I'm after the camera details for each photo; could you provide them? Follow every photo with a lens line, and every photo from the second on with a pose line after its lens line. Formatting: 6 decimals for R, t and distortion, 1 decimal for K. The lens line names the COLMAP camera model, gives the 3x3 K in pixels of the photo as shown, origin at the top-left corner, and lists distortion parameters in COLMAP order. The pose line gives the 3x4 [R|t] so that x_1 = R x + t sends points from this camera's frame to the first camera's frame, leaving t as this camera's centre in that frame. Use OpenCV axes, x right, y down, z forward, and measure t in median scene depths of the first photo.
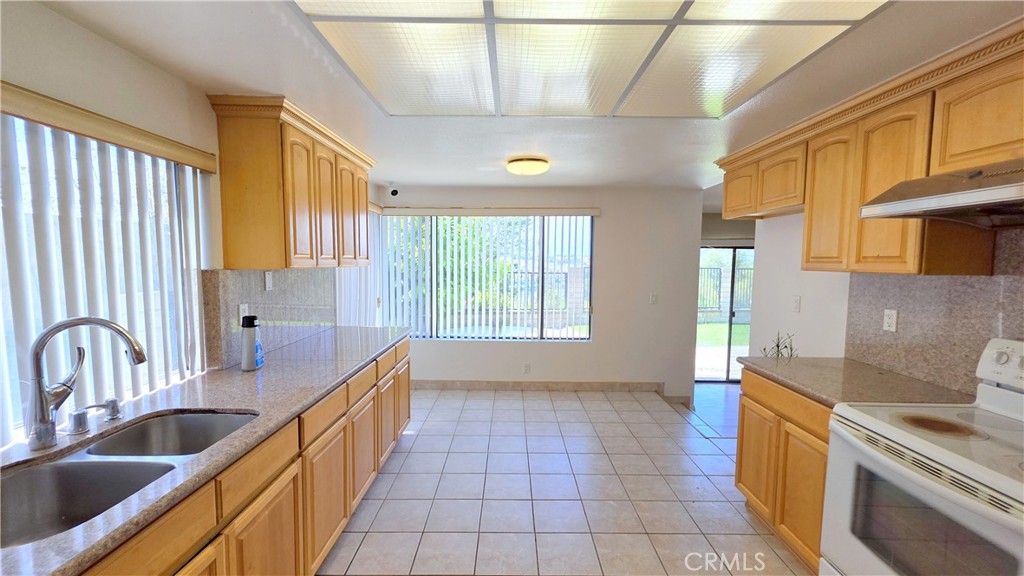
lens RADIAL K [[403.3, 0, 515.8], [0, 403.3, 290.9], [0, 0, 1]] dist [-0.002805, -0.000189]
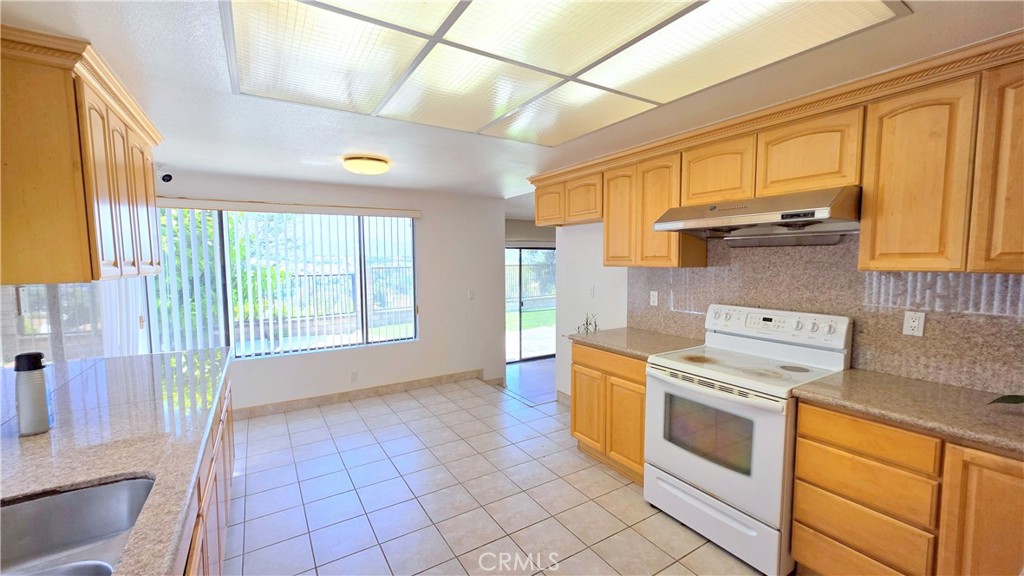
lens RADIAL K [[404.9, 0, 509.2], [0, 404.9, 291.2], [0, 0, 1]] dist [0.002254, 0.000131]
pose [[0.851157, -0.056267, 0.521886, -0.258436], [0.054864, 0.998329, 0.018156, -0.008748], [-0.522036, 0.013179, 0.852822, -0.004547]]
